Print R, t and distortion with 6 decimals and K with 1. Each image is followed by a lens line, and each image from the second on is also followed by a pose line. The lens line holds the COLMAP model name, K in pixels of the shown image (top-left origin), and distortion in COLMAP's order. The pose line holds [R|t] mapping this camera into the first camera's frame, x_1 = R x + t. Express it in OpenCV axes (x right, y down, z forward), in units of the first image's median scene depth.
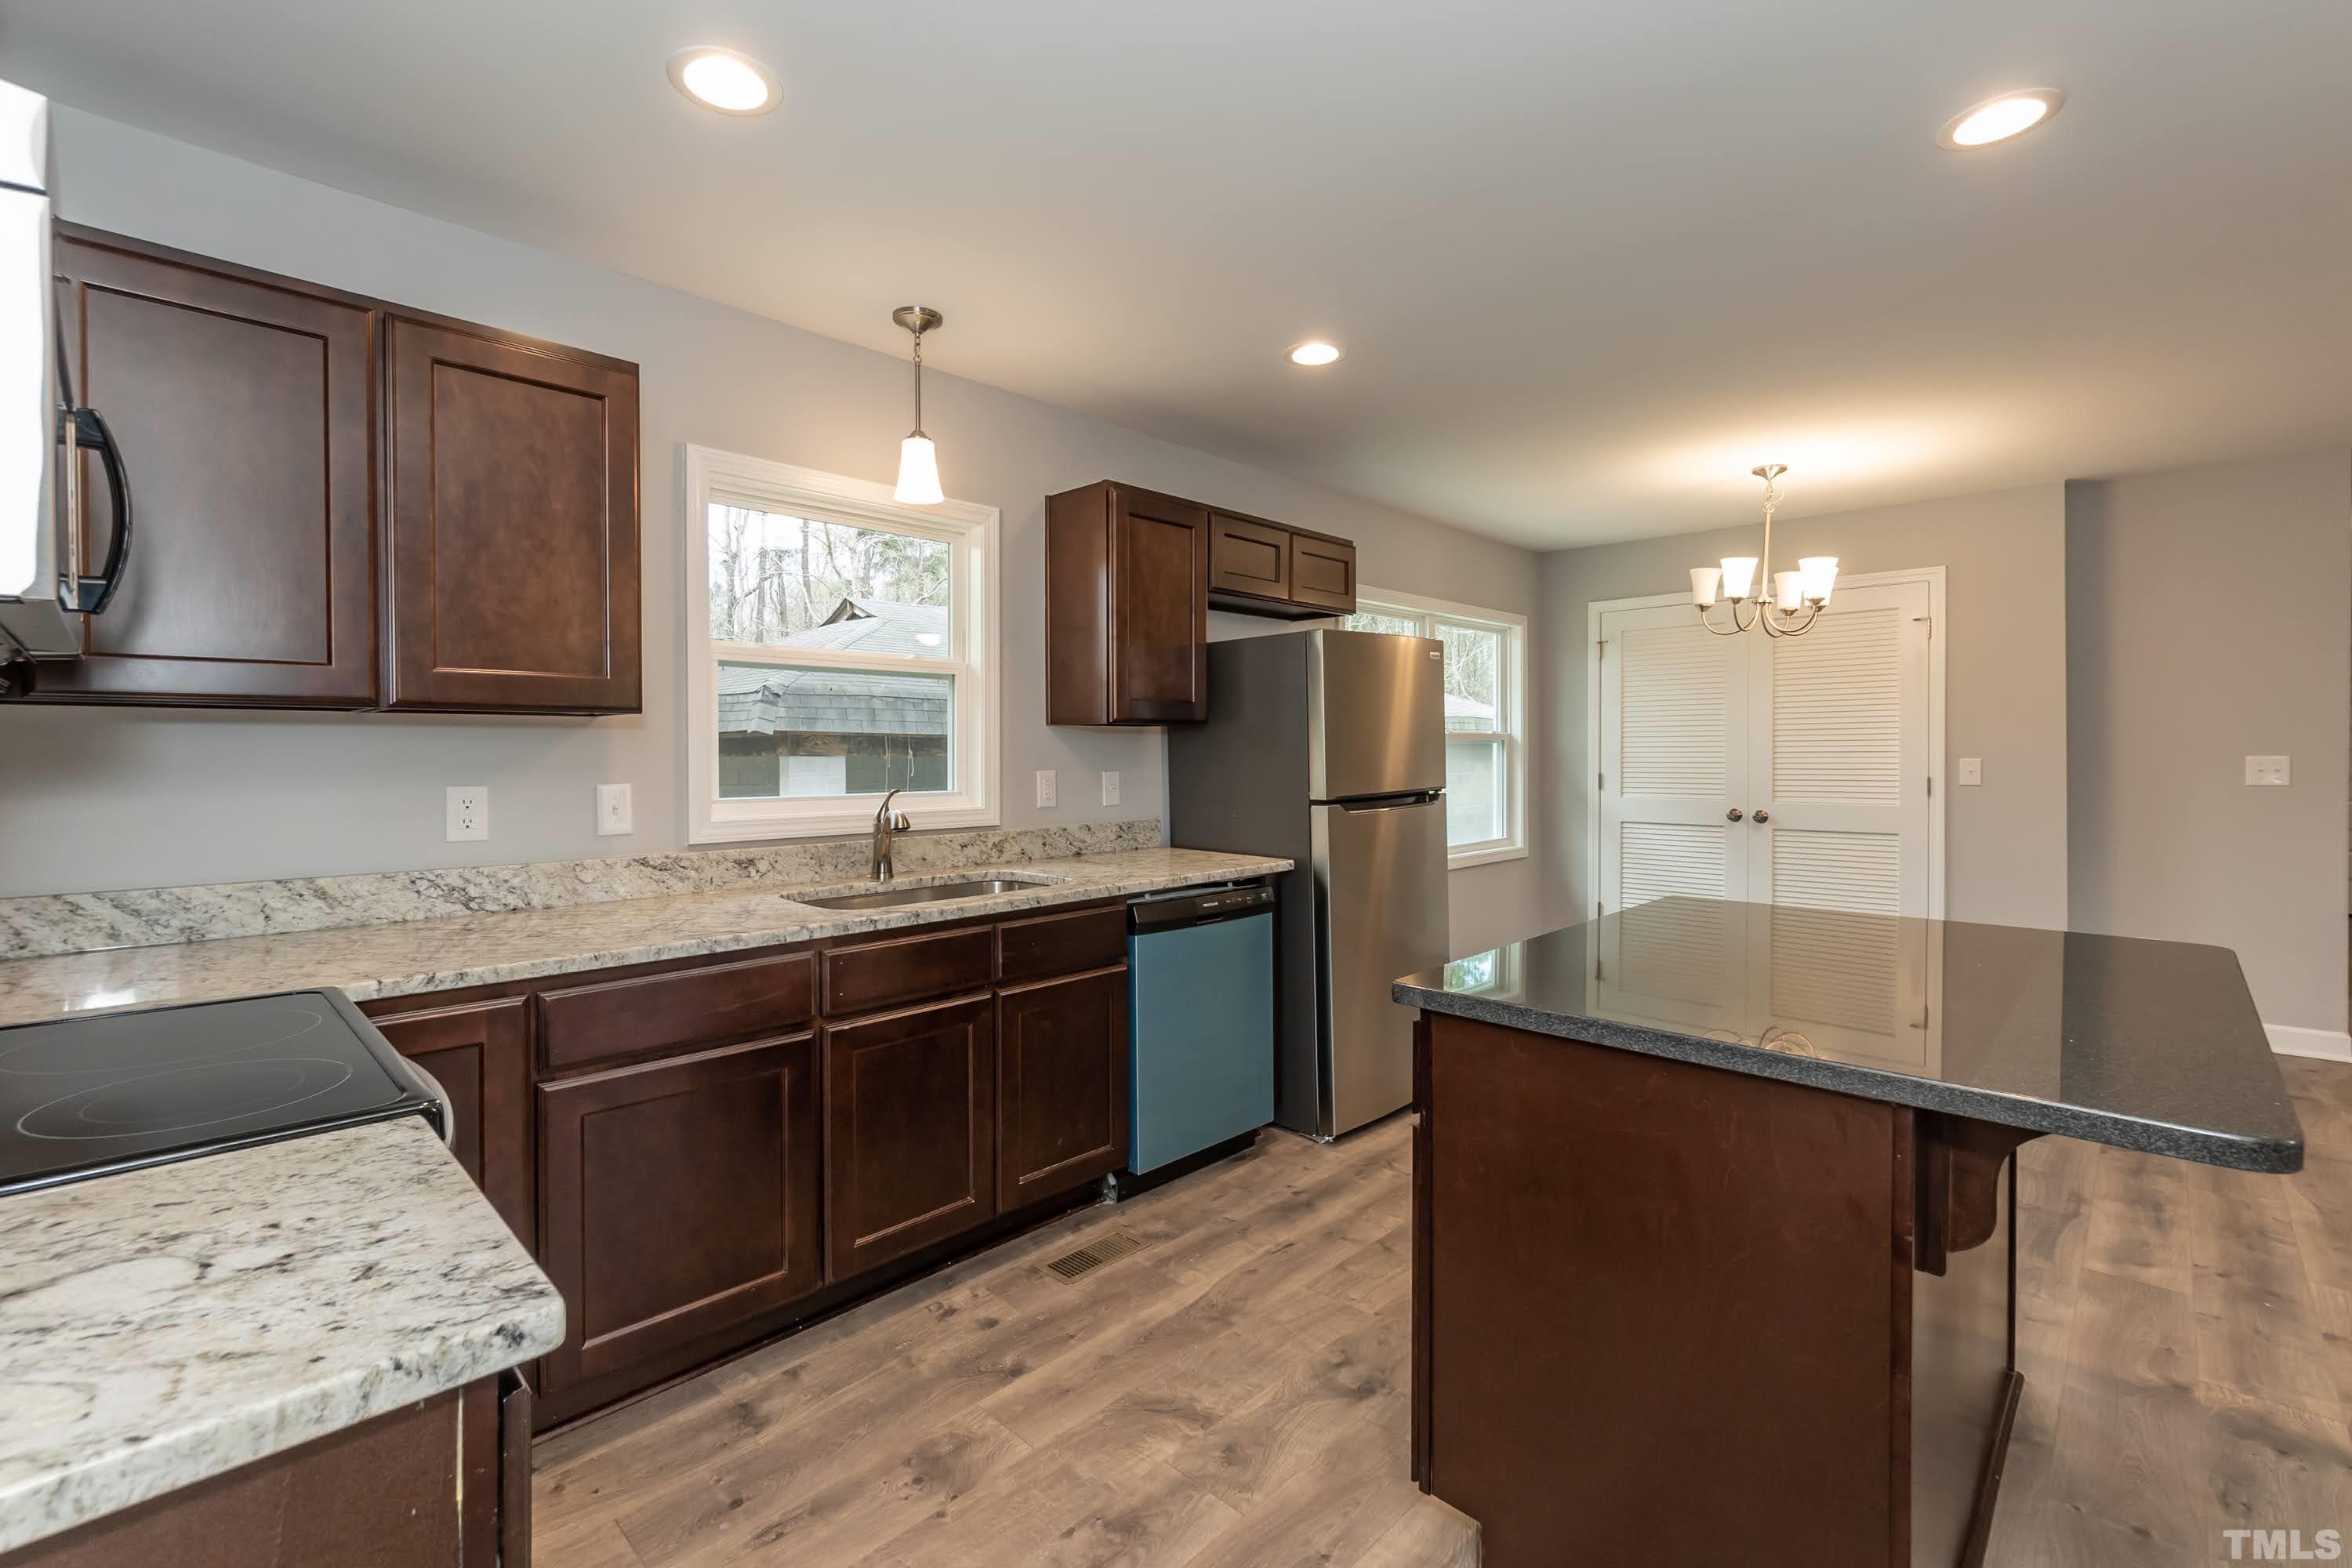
lens RADIAL K [[1007.2, 0, 1168.4], [0, 1007.2, 774.4], [0, 0, 1]] dist [-0.001887, -0.000166]
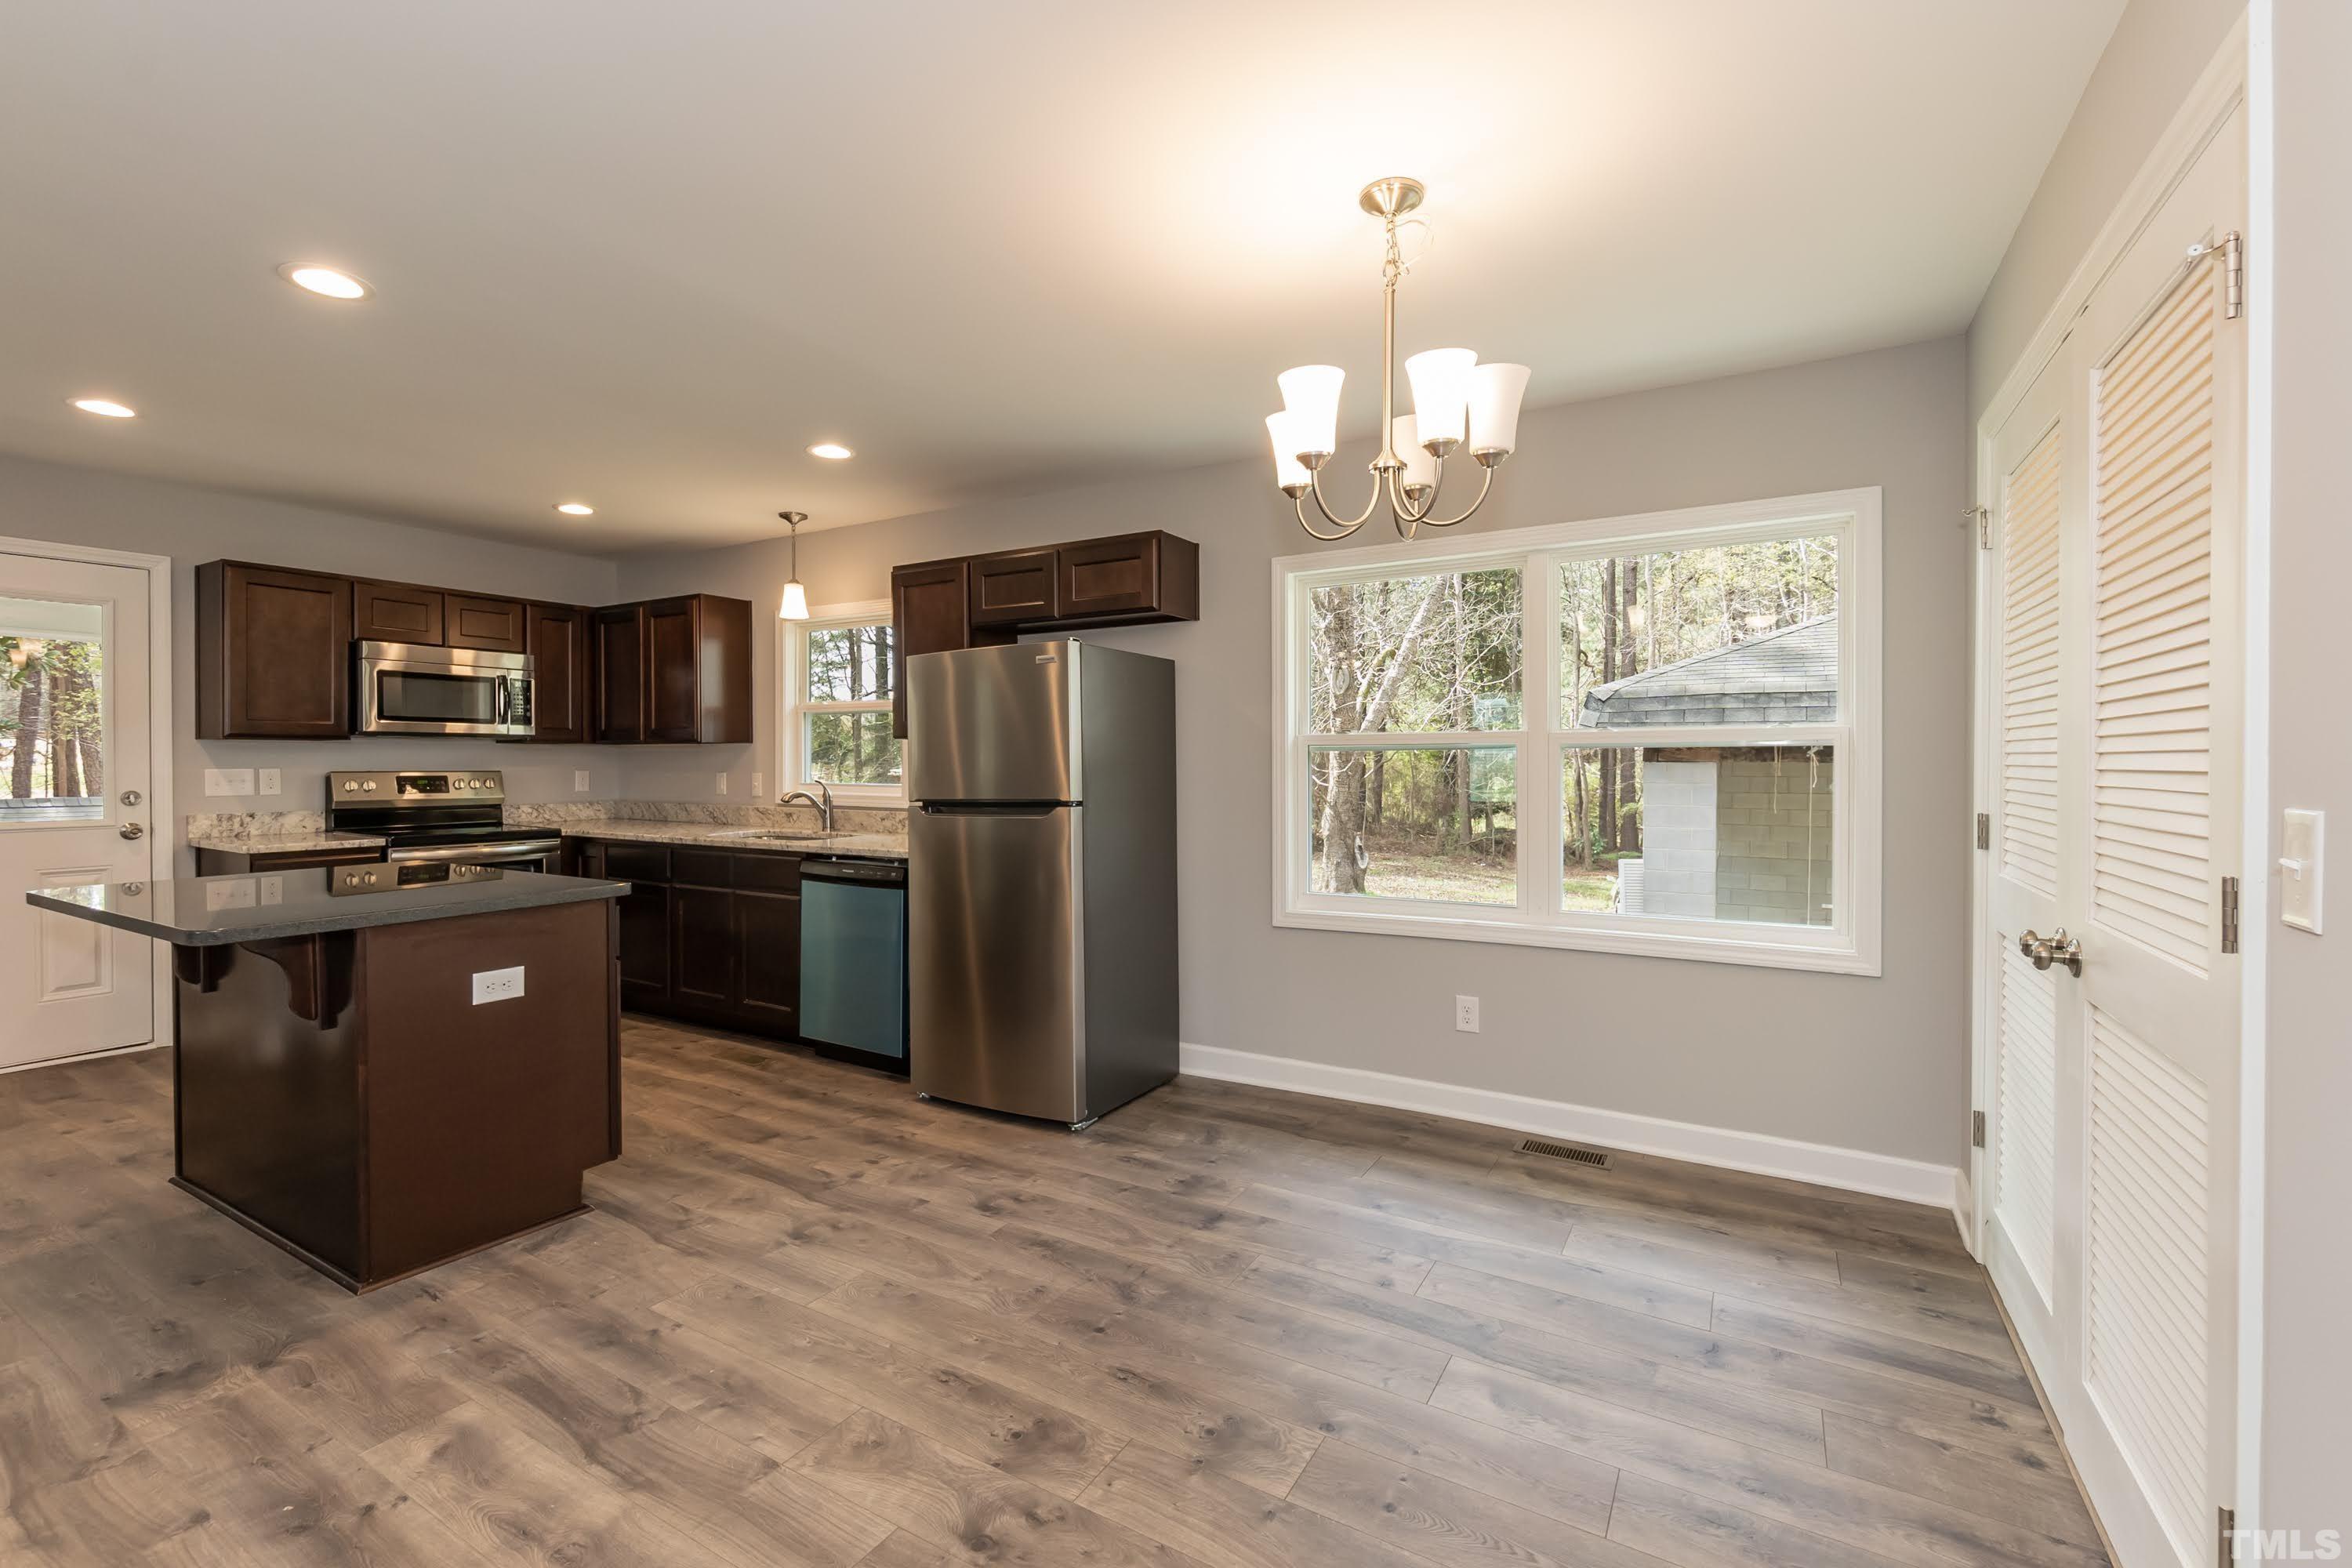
lens RADIAL K [[1007.2, 0, 1168.4], [0, 1007.2, 774.4], [0, 0, 1]] dist [-0.001887, -0.000166]
pose [[0.242801, 0.019247, -0.969885, 2.087136], [-0.023353, 0.999629, 0.013991, -0.046240], [0.969795, 0.019252, 0.243161, 1.529676]]
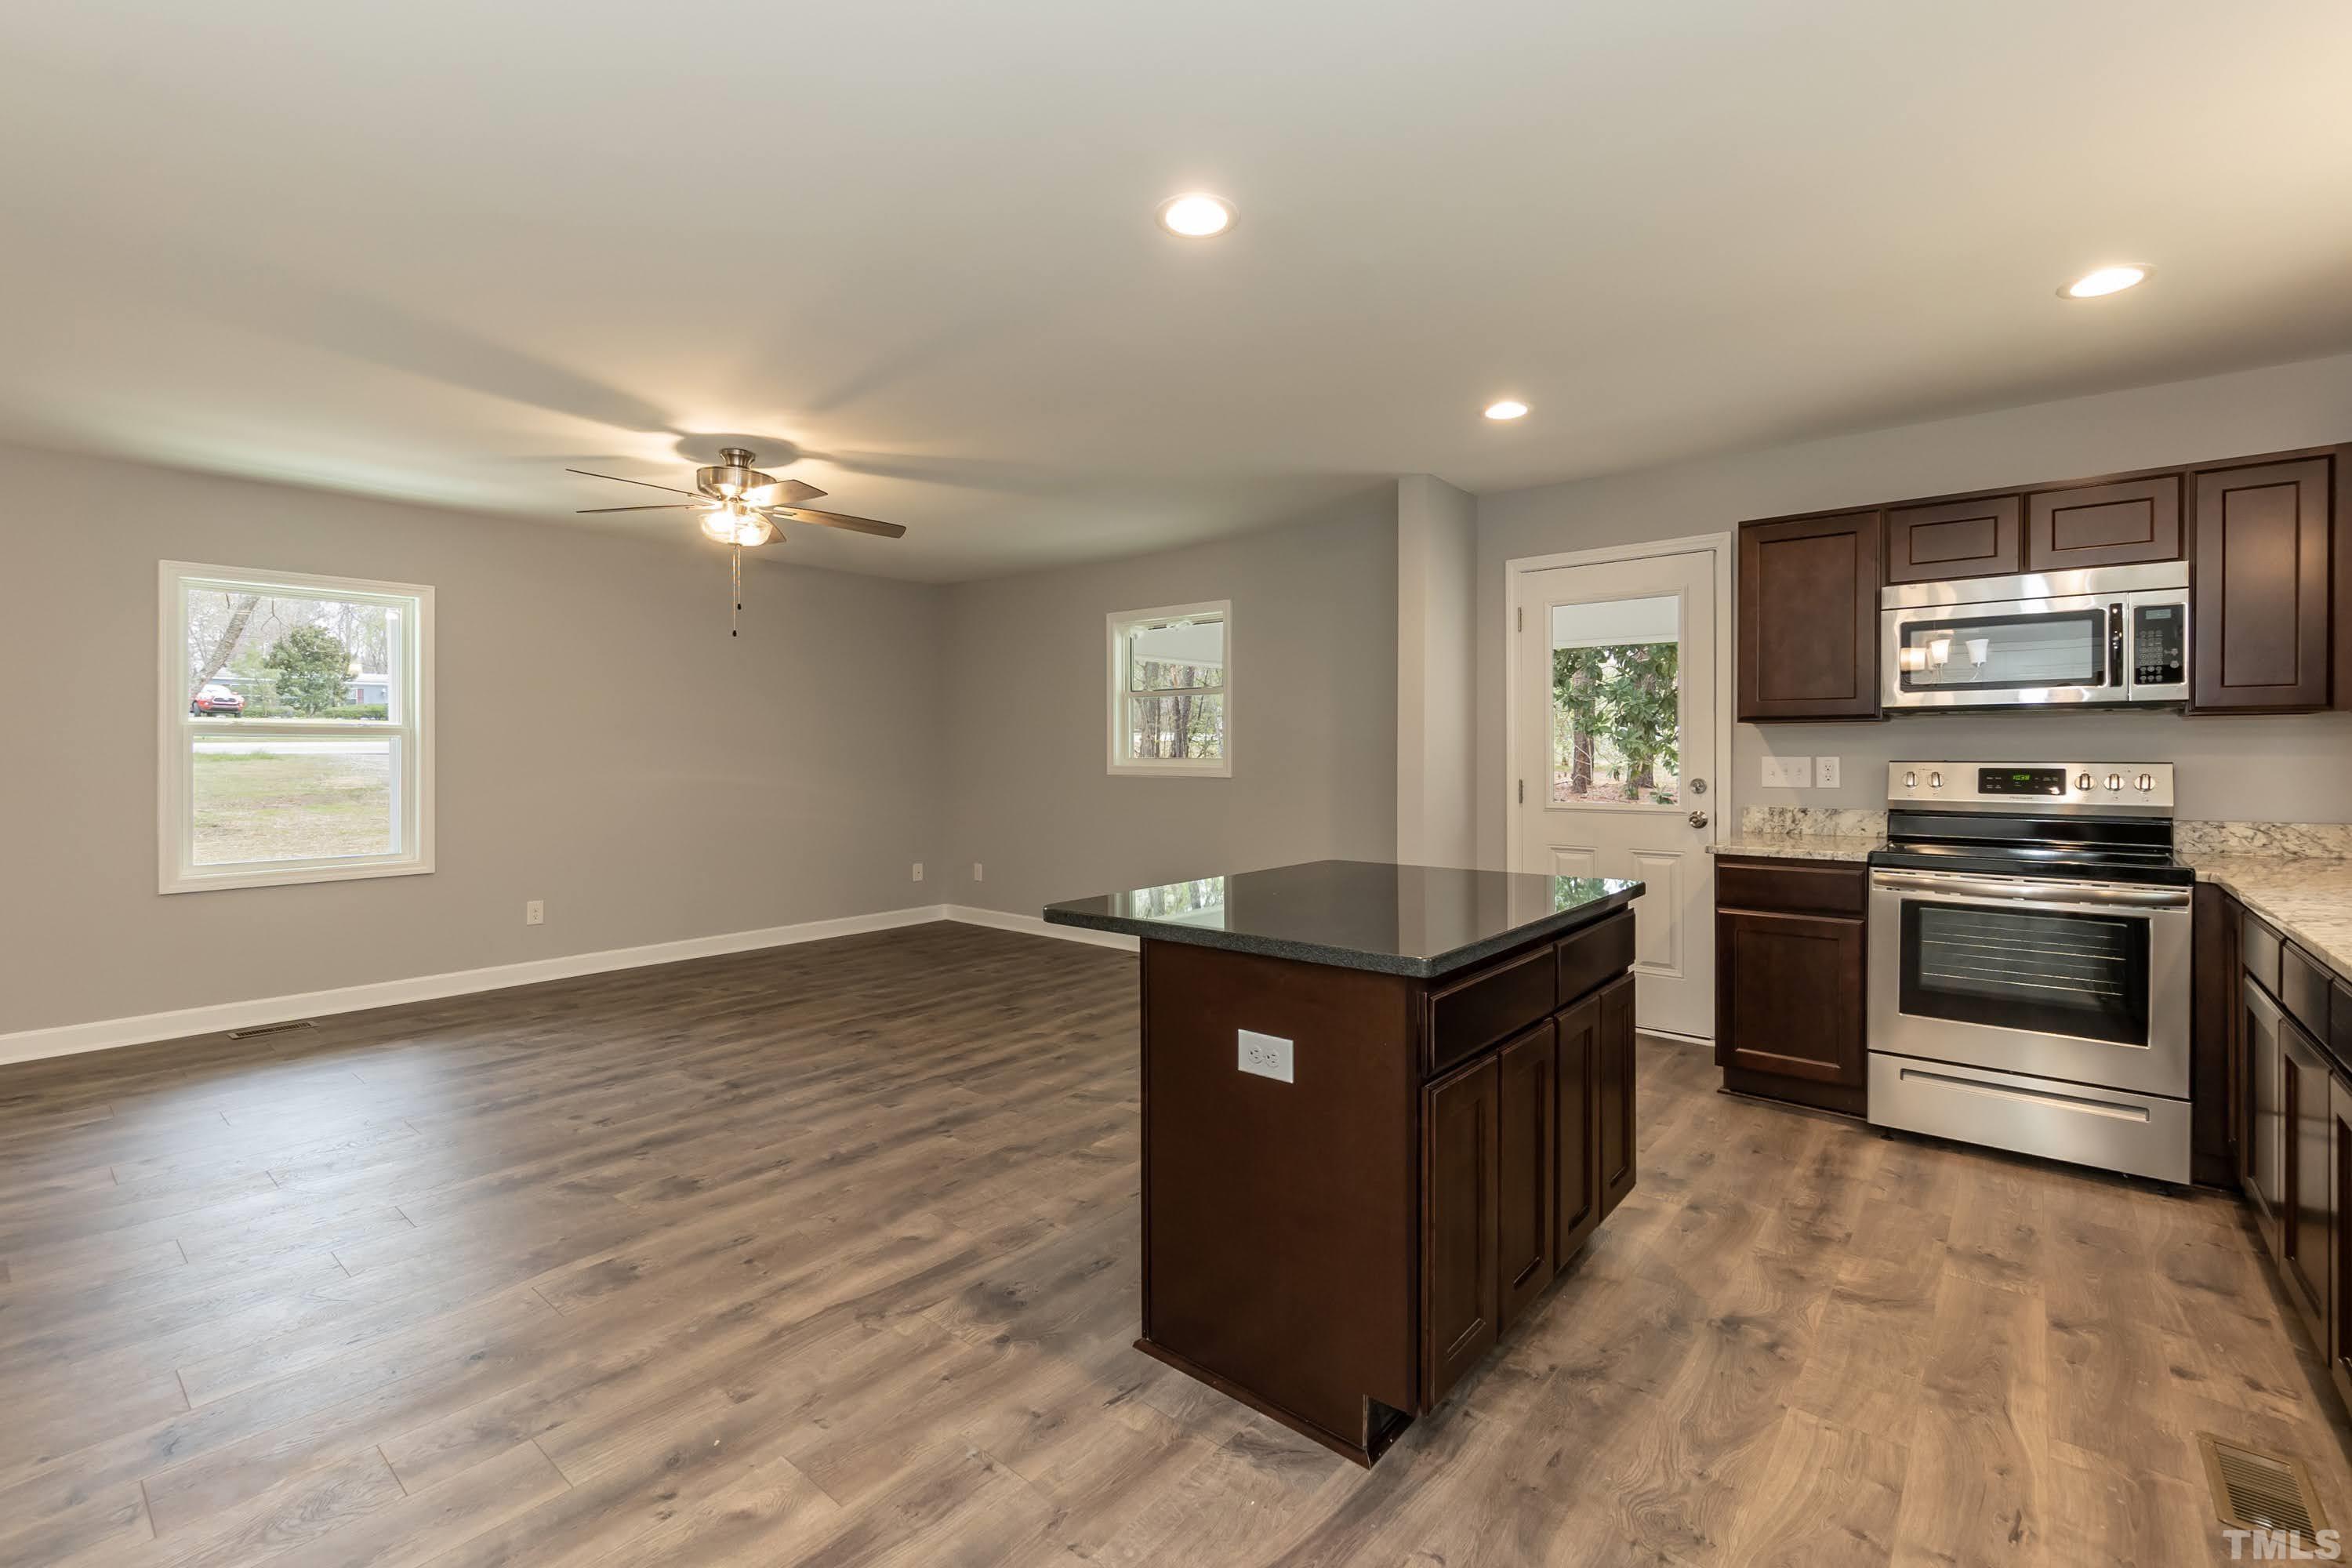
lens RADIAL K [[1034.9, 0, 1159.1], [0, 1034.9, 756.1], [0, 0, 1]] dist [-0.001494, -0.000354]
pose [[-0.997137, 0.009768, -0.074988, 0.847689], [0.007873, 0.999643, 0.025528, -0.040661], [0.075210, 0.024865, -0.996858, 1.945695]]
